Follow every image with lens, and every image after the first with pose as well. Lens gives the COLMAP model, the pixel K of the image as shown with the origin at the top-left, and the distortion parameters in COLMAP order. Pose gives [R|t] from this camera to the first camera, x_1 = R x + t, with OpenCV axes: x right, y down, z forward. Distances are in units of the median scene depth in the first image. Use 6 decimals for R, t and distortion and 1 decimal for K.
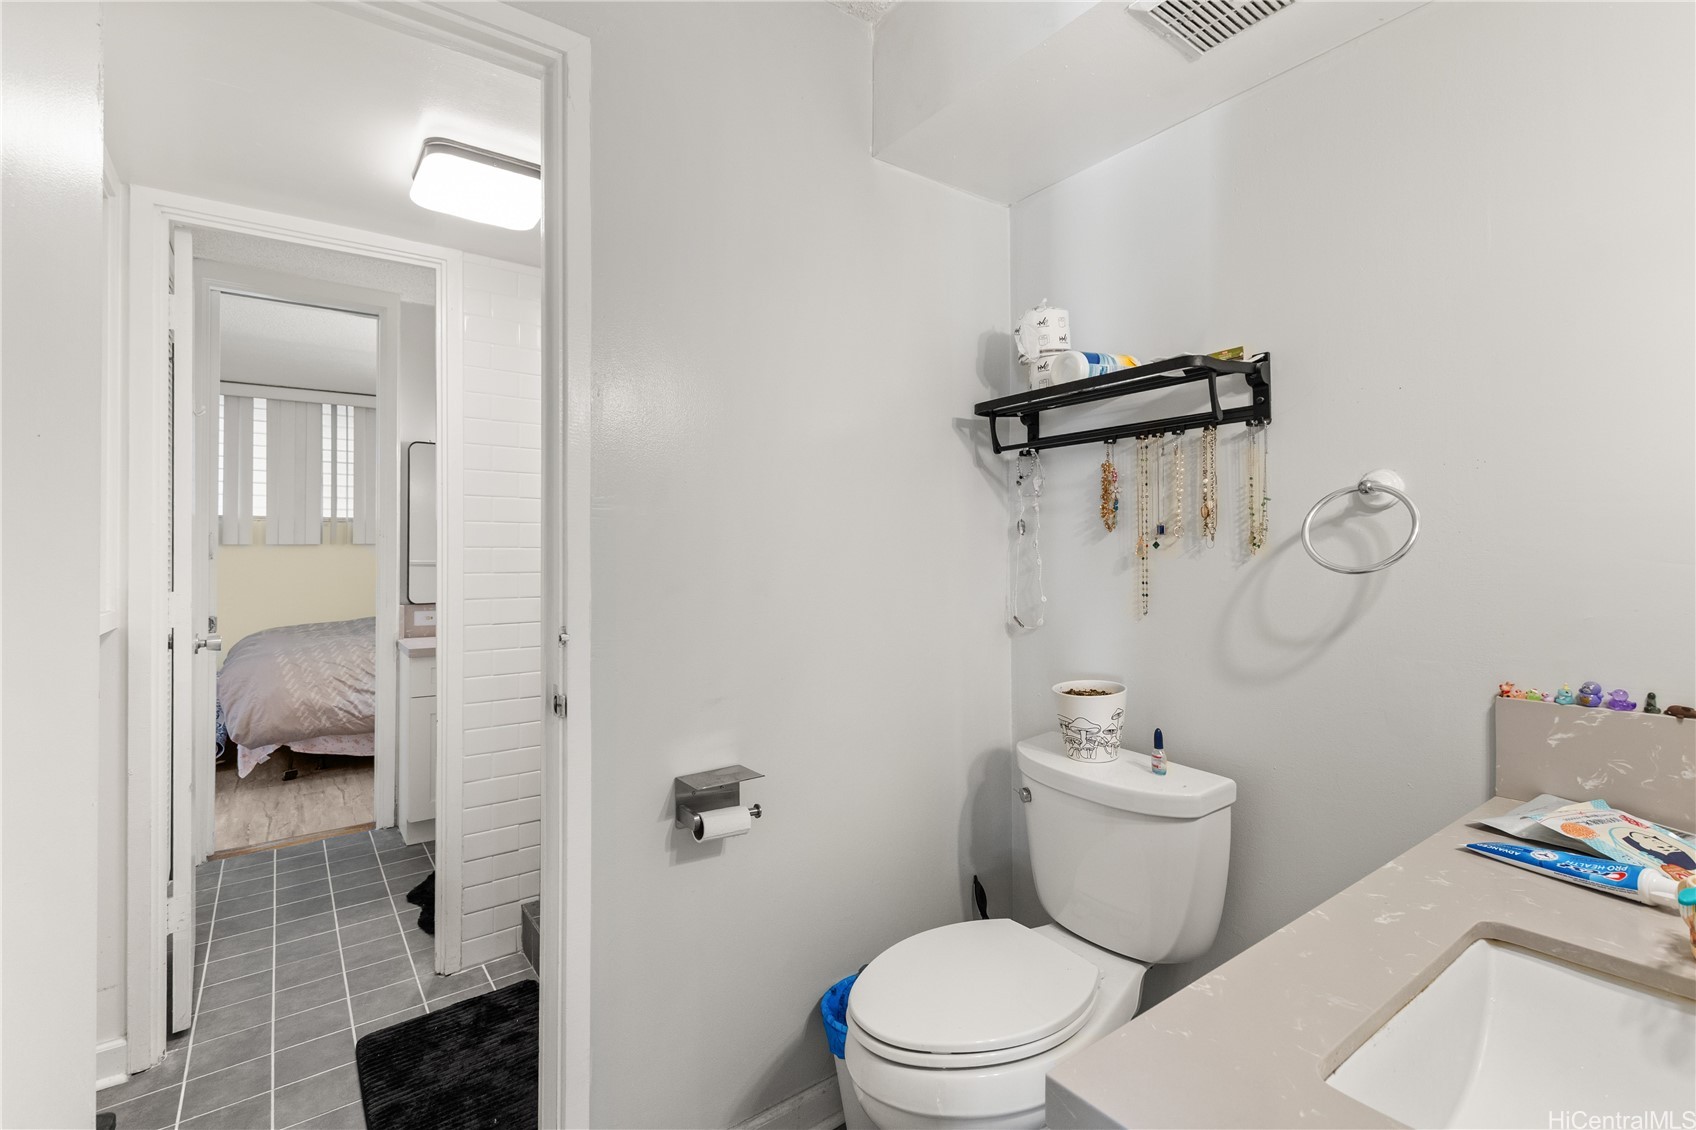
lens RADIAL K [[756.5, 0, 845.4], [0, 756.5, 557.5], [0, 0, 1]] dist [0.006378, -0.003498]
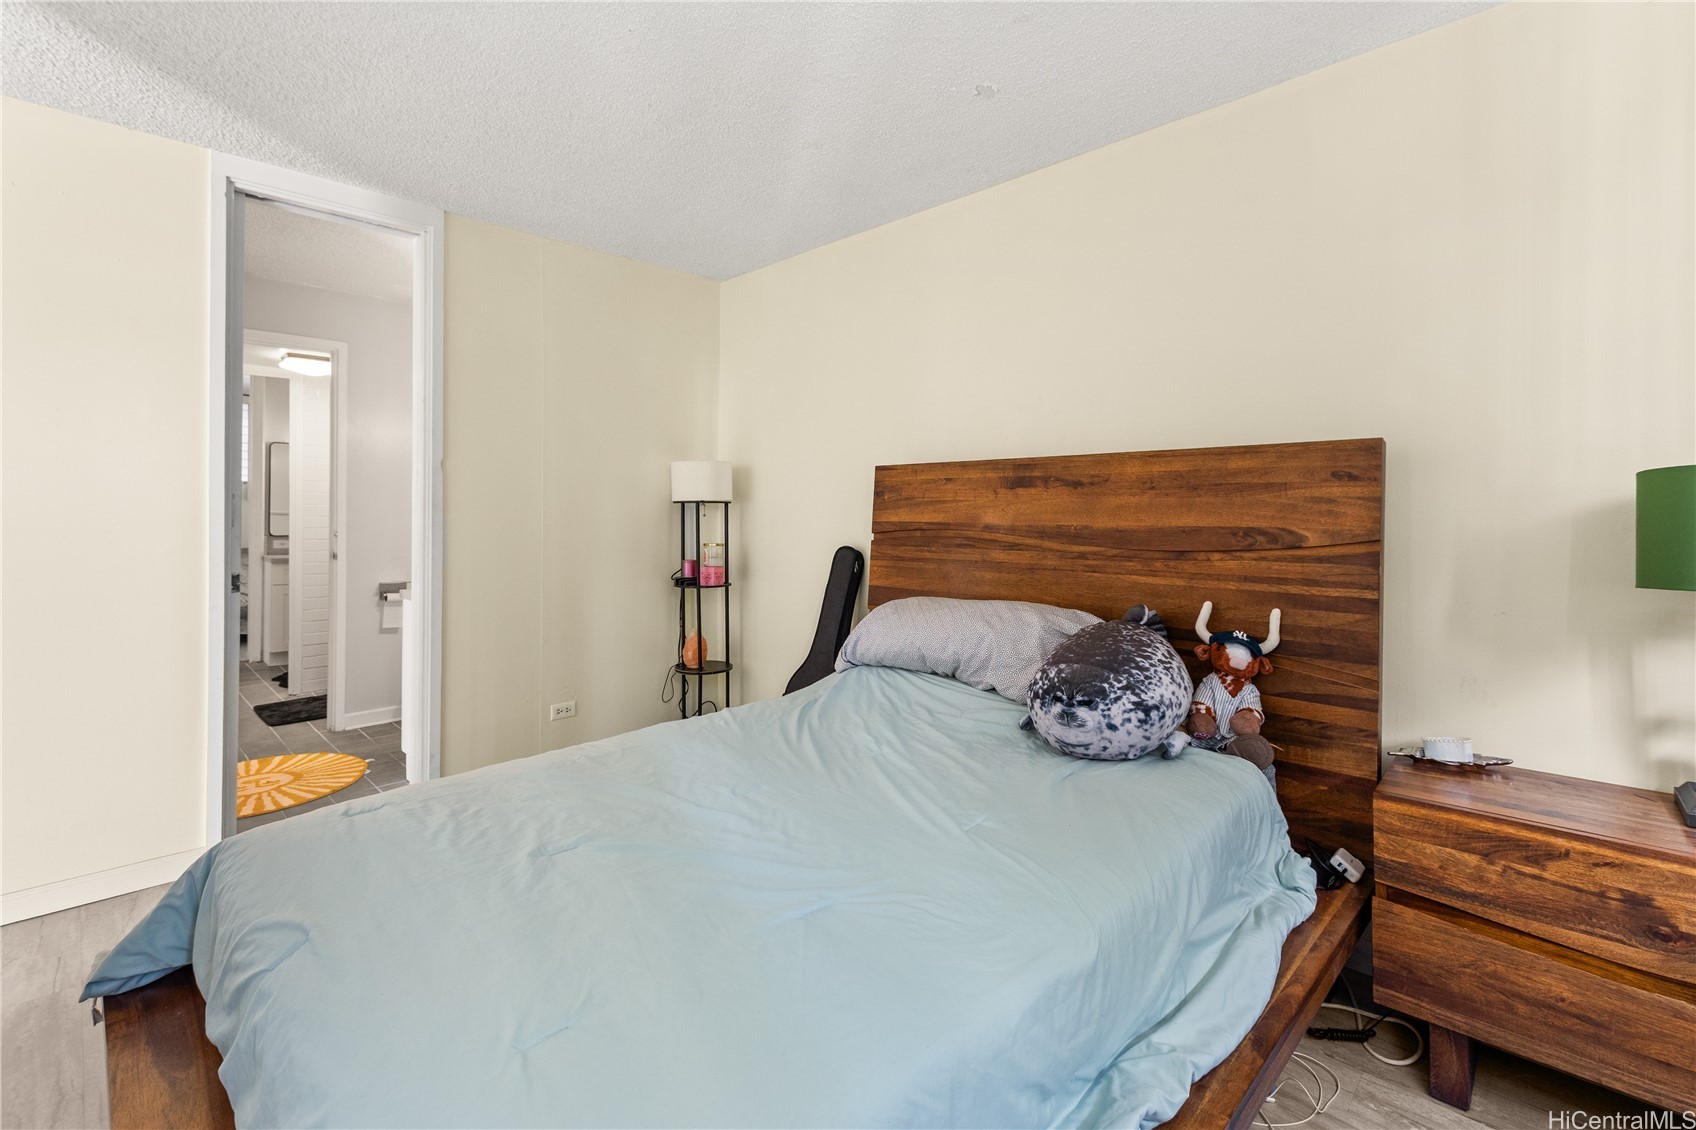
lens RADIAL K [[756.5, 0, 872.6], [0, 756.5, 531.1], [0, 0, 1]] dist [0.006378, -0.003498]
pose [[0.987230, 0.006485, 0.159168, 0.533554], [-0.009859, 0.999743, 0.020421, 0.007648], [-0.158994, -0.021729, 0.987040, -0.980568]]
